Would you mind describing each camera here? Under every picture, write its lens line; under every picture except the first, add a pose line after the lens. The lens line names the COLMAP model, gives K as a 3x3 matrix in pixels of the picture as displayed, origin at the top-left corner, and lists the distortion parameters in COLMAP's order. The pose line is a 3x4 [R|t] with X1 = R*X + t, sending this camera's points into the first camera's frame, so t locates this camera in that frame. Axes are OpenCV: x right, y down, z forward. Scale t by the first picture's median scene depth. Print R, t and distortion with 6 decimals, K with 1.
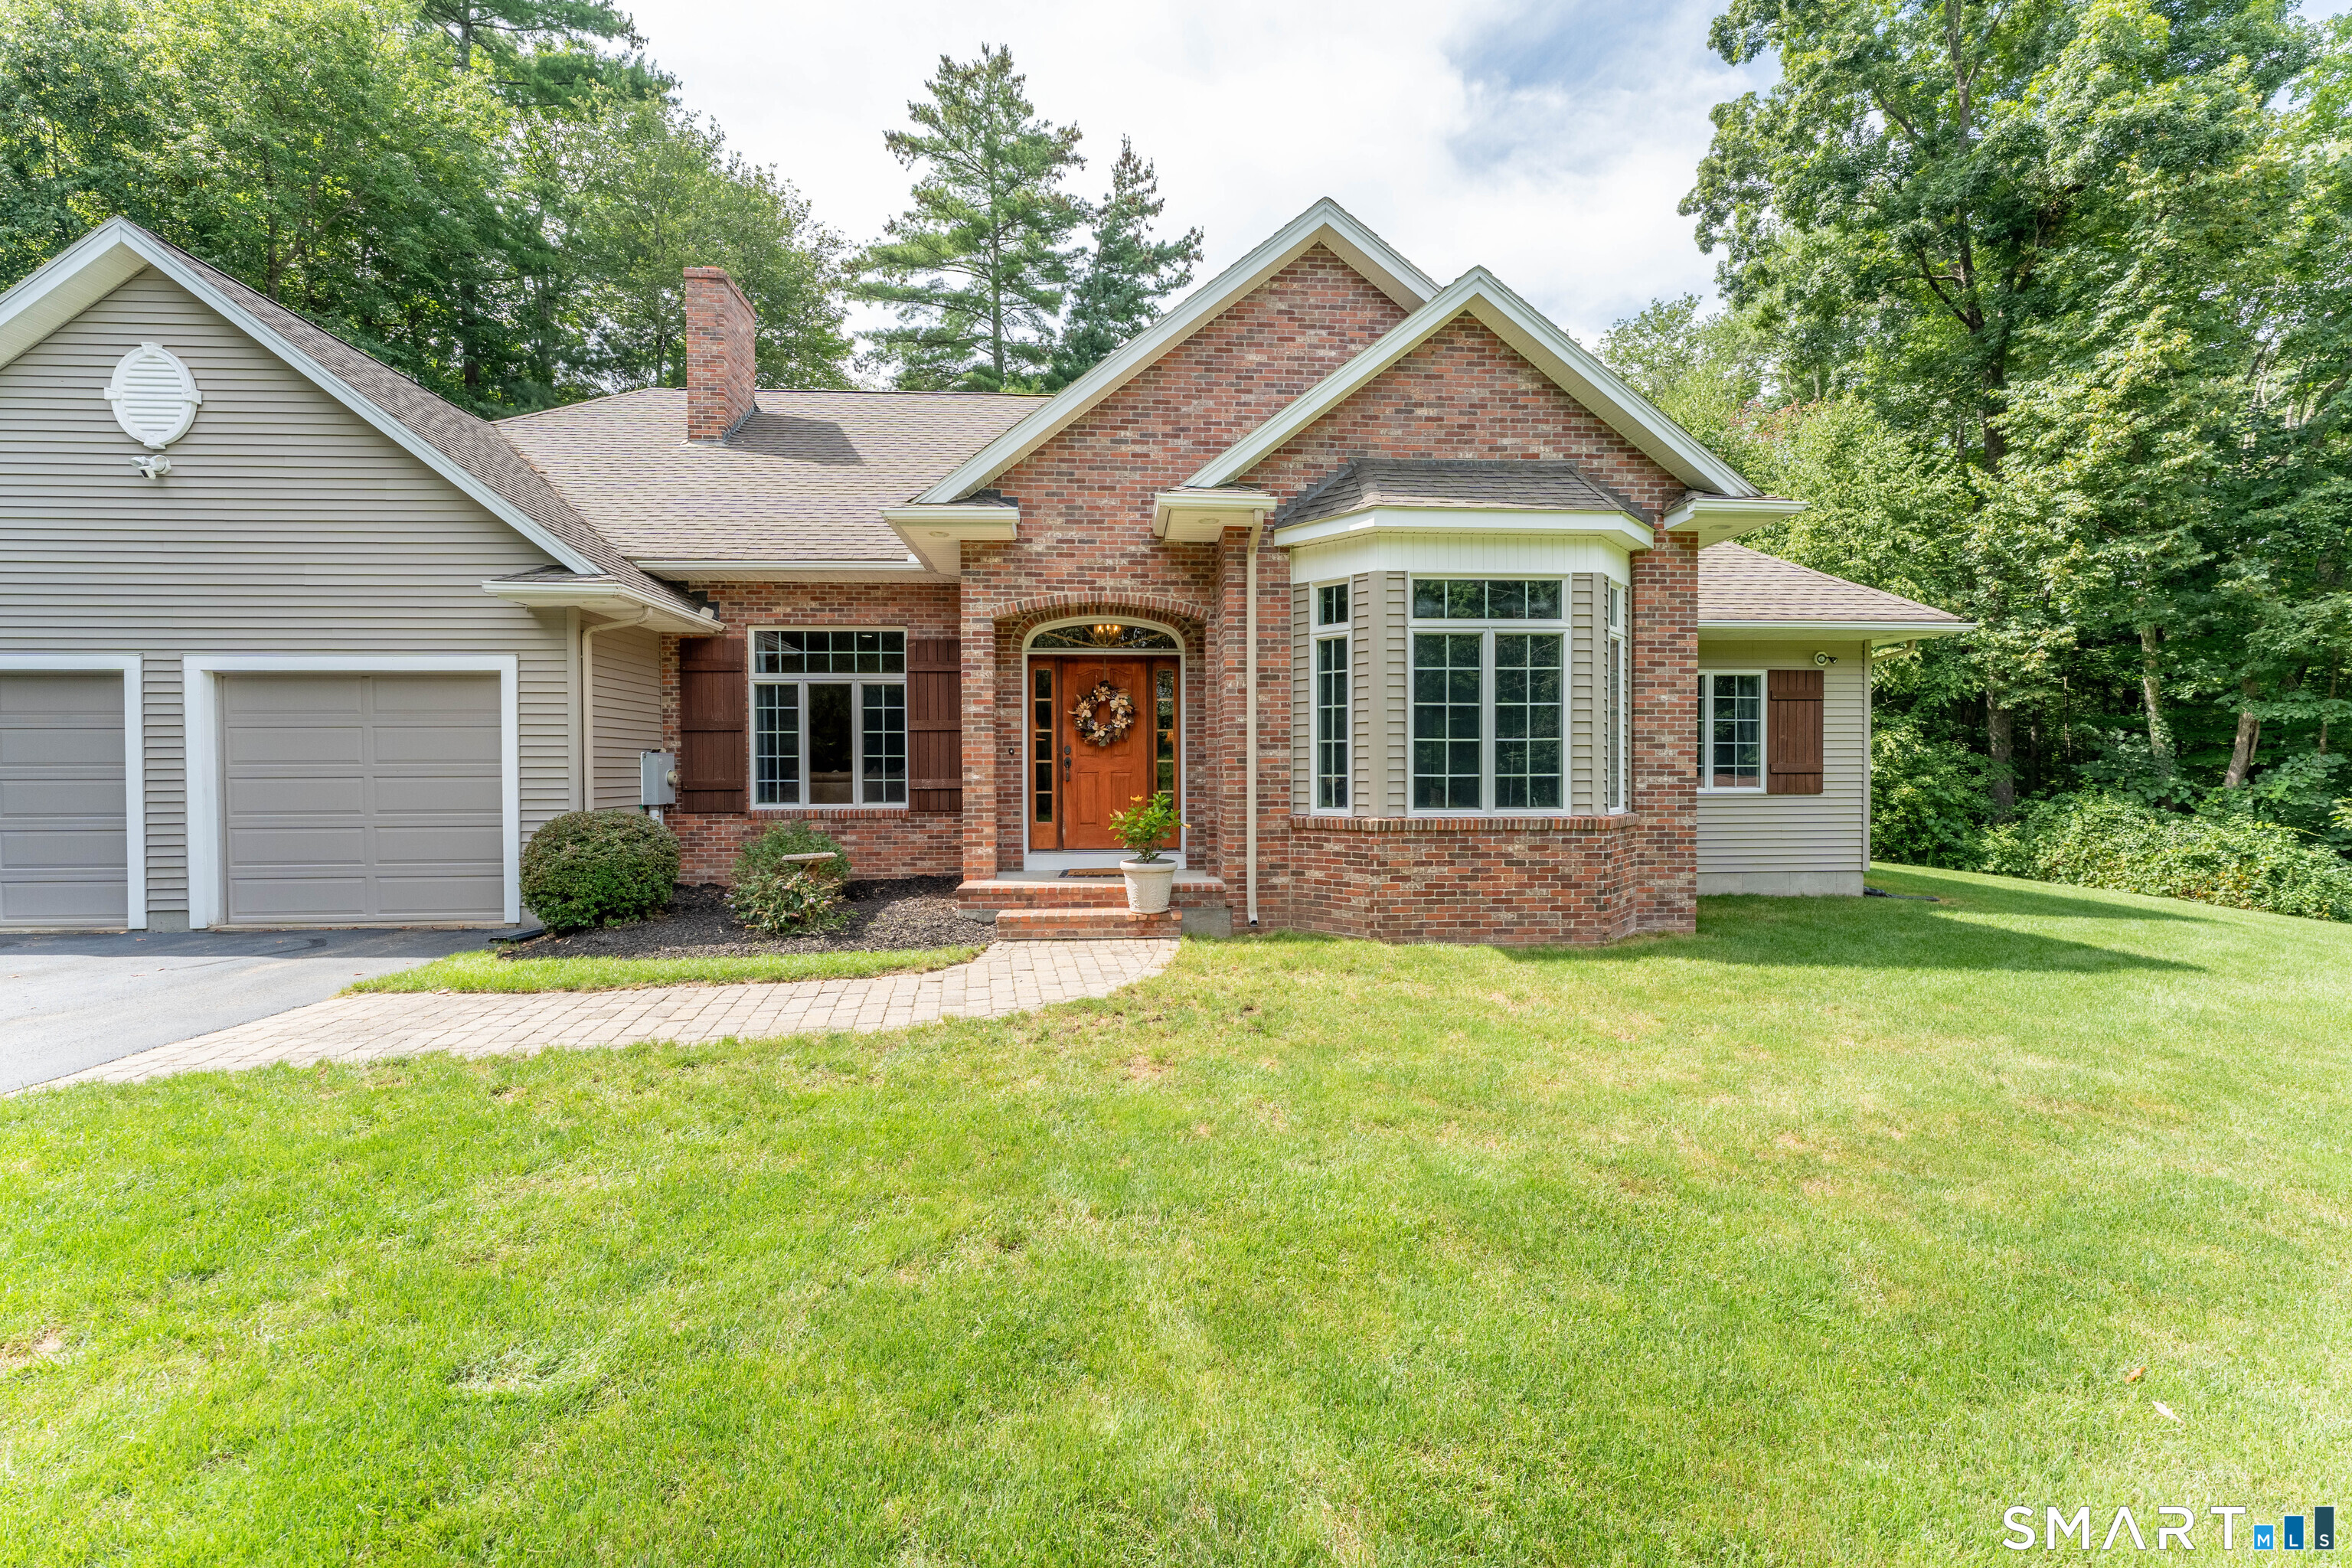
lens RADIAL K [[944.4, 0, 1168.7], [0, 944.4, 784.1], [0, 0, 1]] dist [-0.001190, 0.000088]
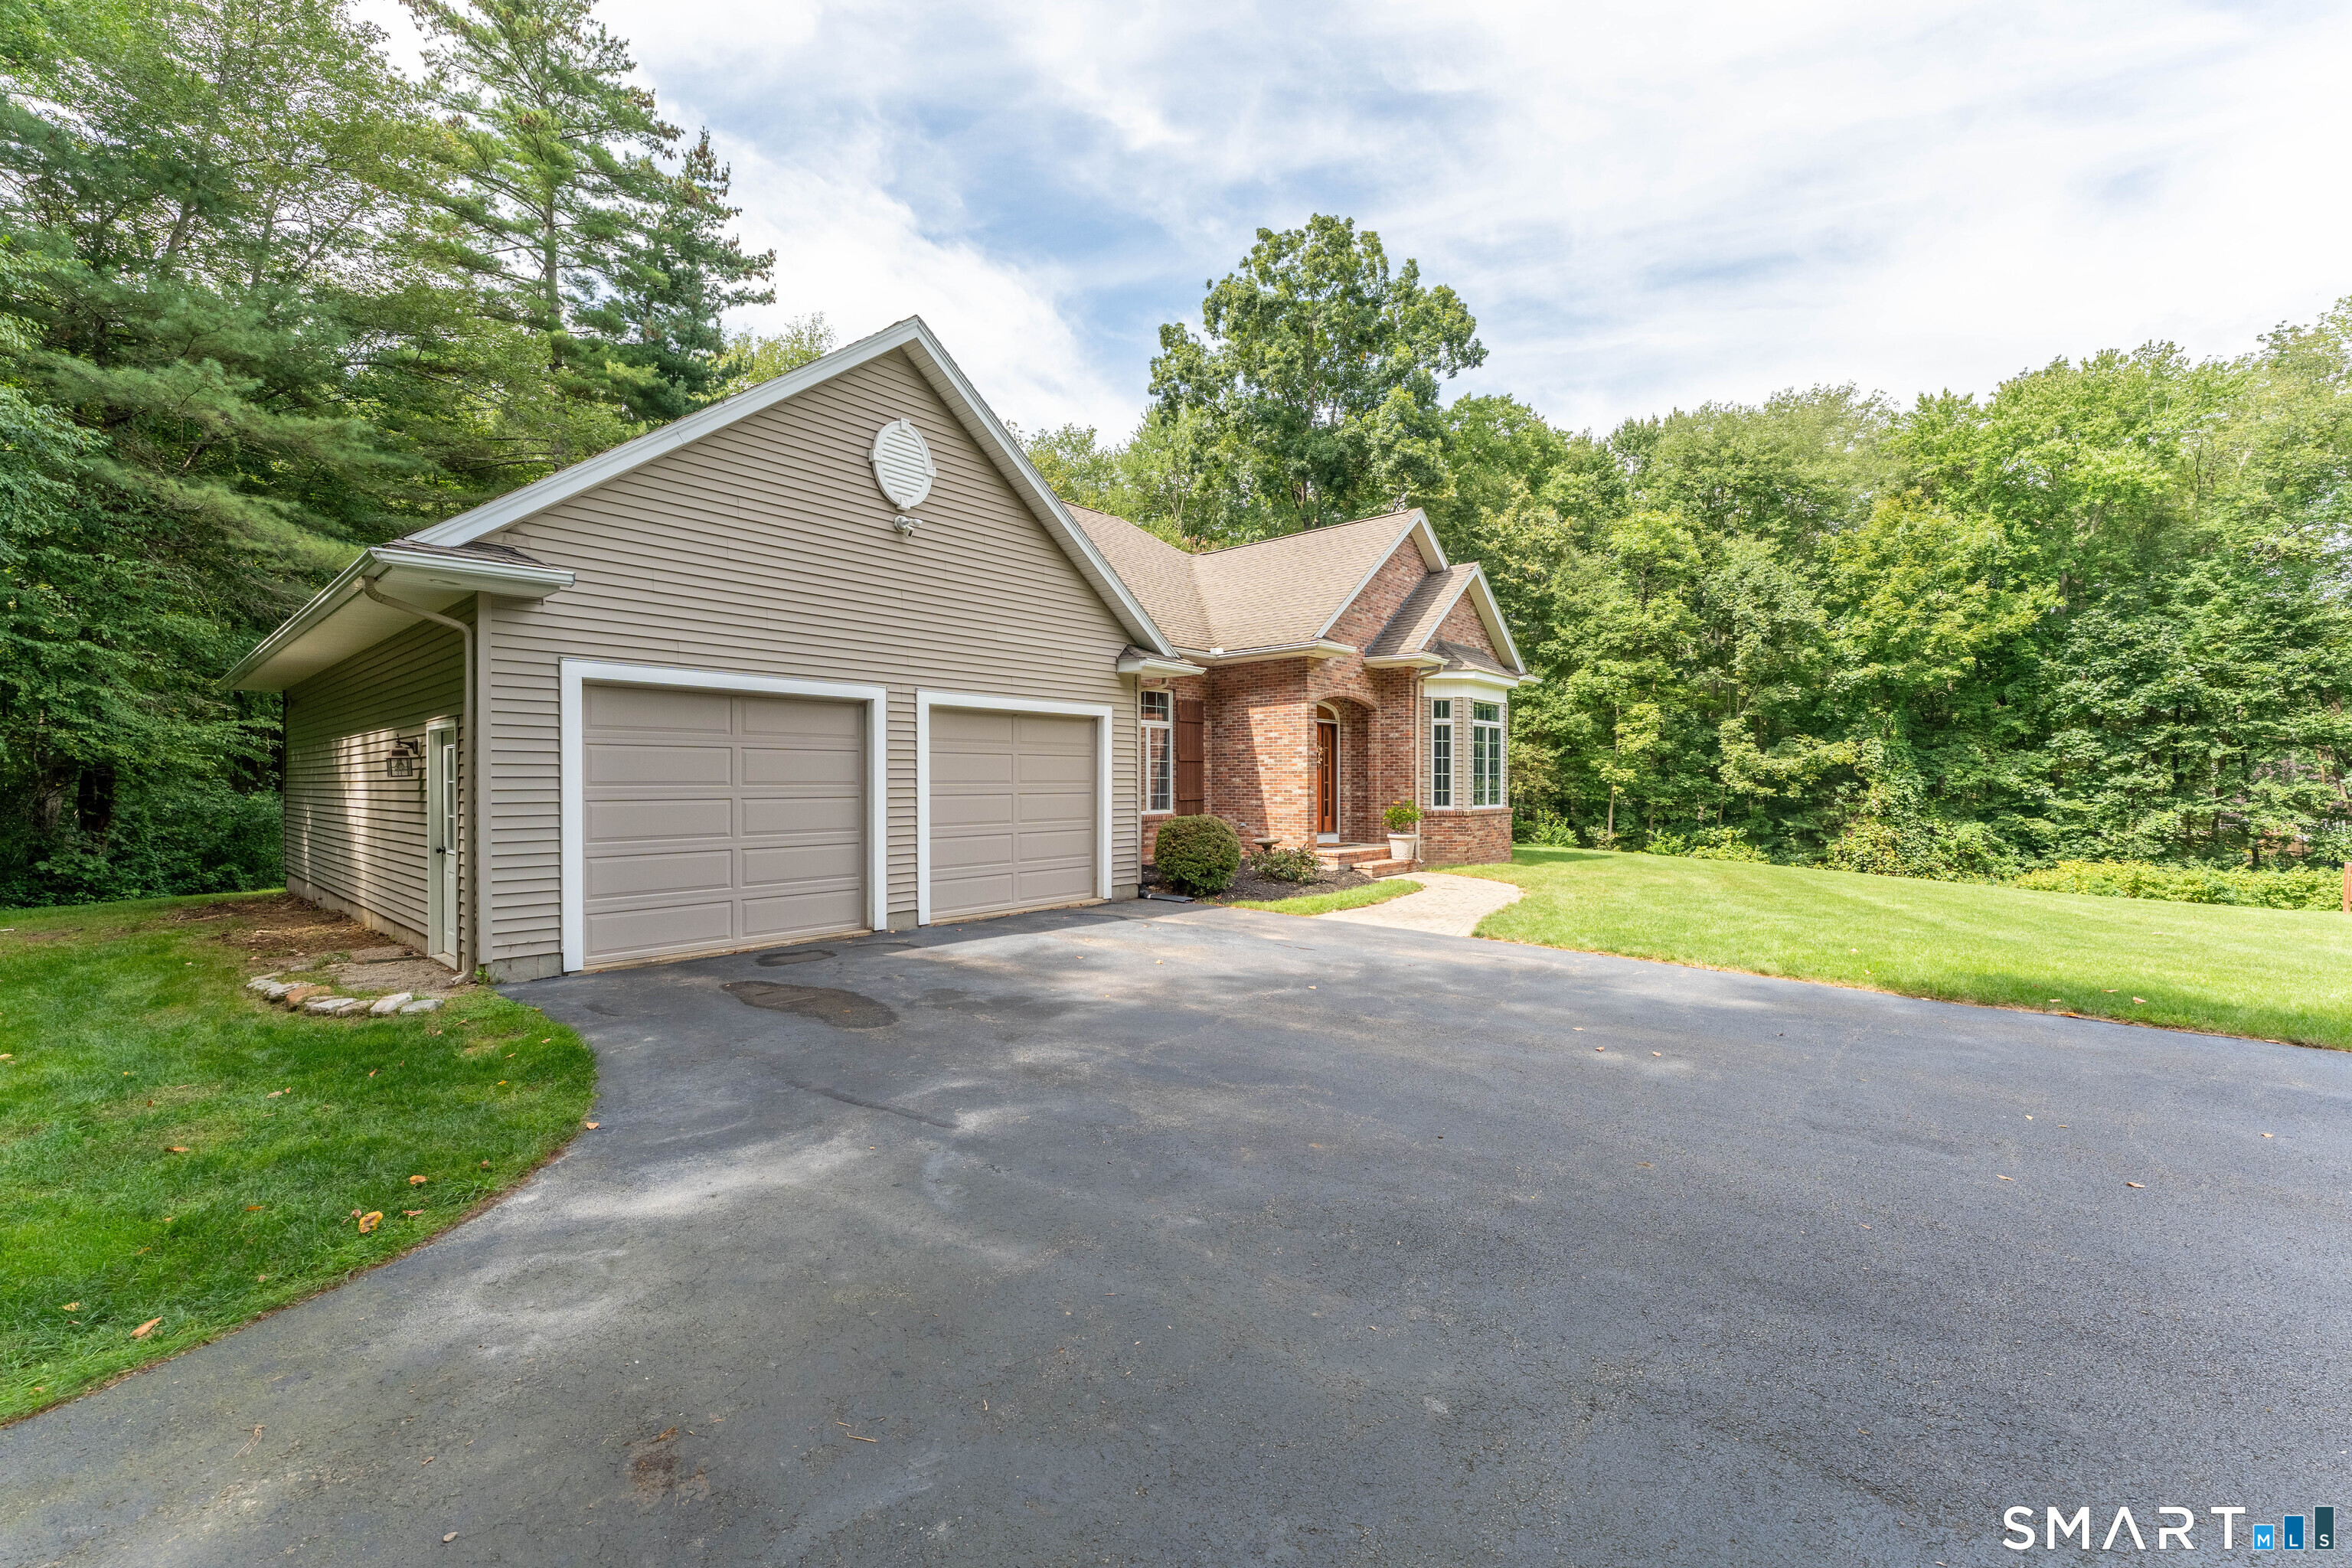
lens RADIAL K [[944.4, 0, 1156.5], [0, 944.4, 780.5], [0, 0, 1]] dist [-0.001190, 0.000088]
pose [[0.706770, 0.003658, 0.707434, -1.587054], [0.006672, 0.999908, -0.011835, -0.009542], [-0.707412, 0.013085, 0.706680, -0.026871]]
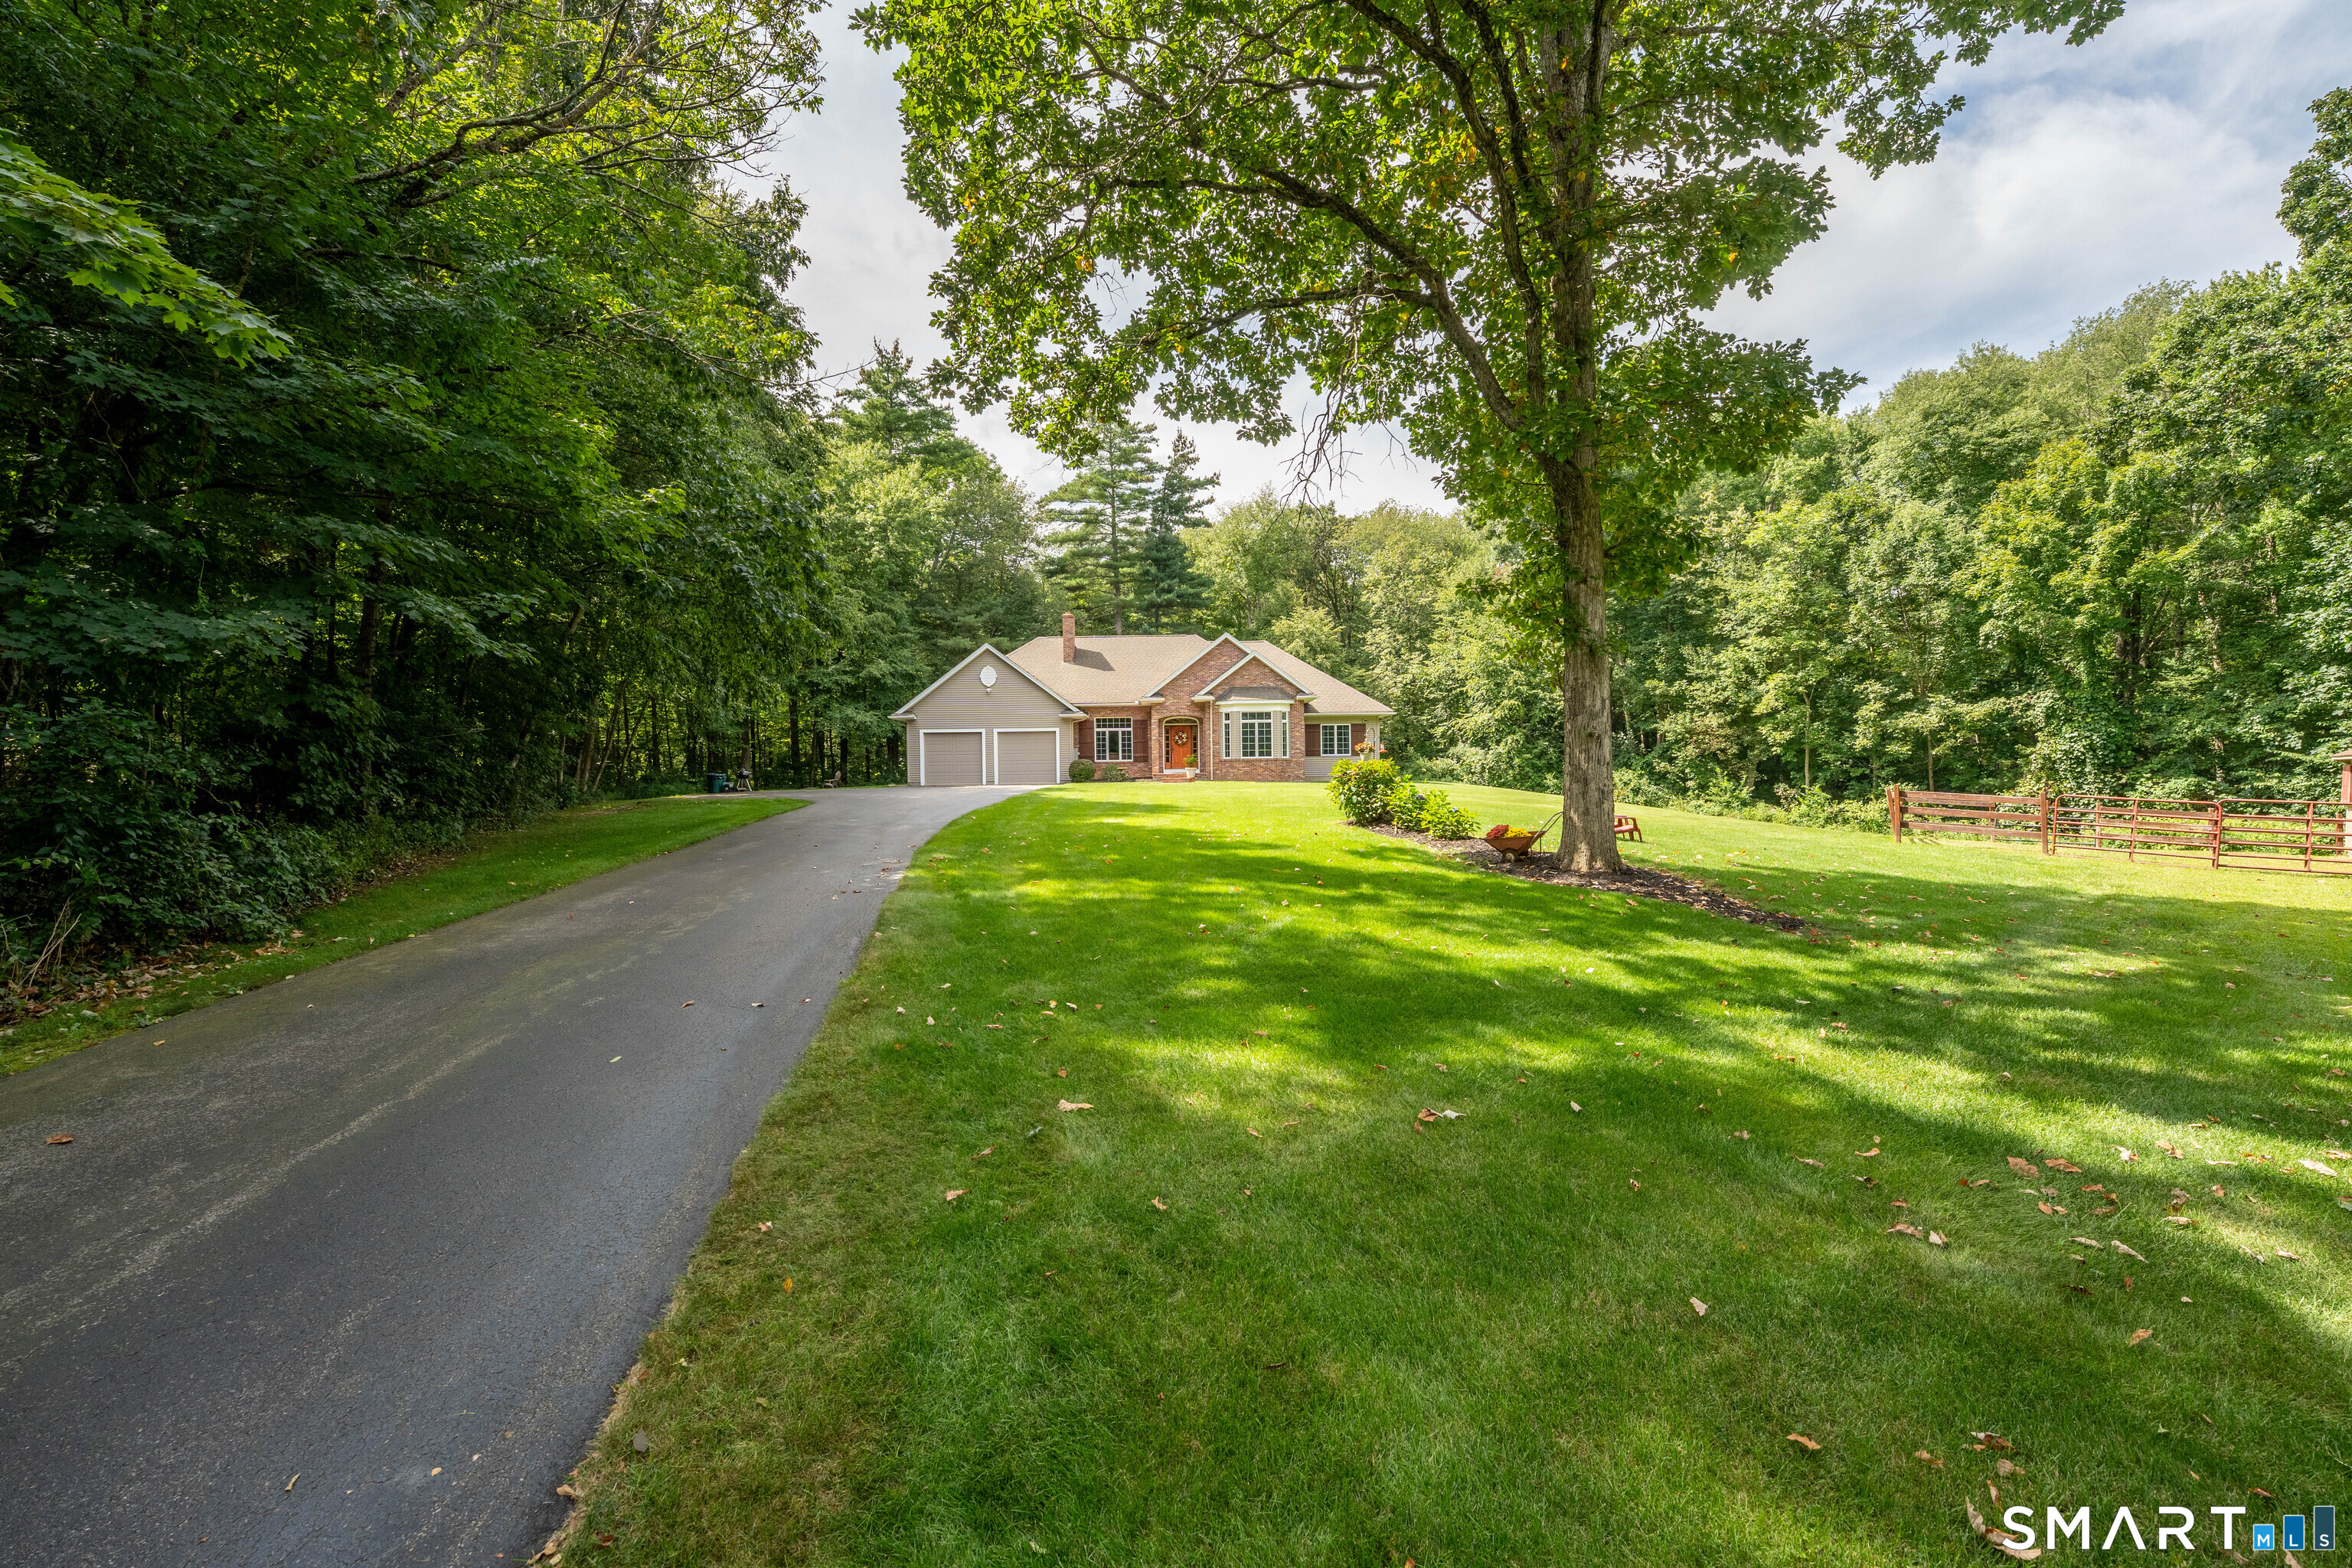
lens RADIAL K [[944.4, 0, 1166.9], [0, 944.4, 779.5], [0, 0, 1]] dist [-0.001190, 0.000088]
pose [[0.998484, -0.007725, -0.054504, 0.113483], [0.007685, 0.999970, -0.000929, 0.133037], [0.054509, 0.000508, 0.998513, -3.672094]]
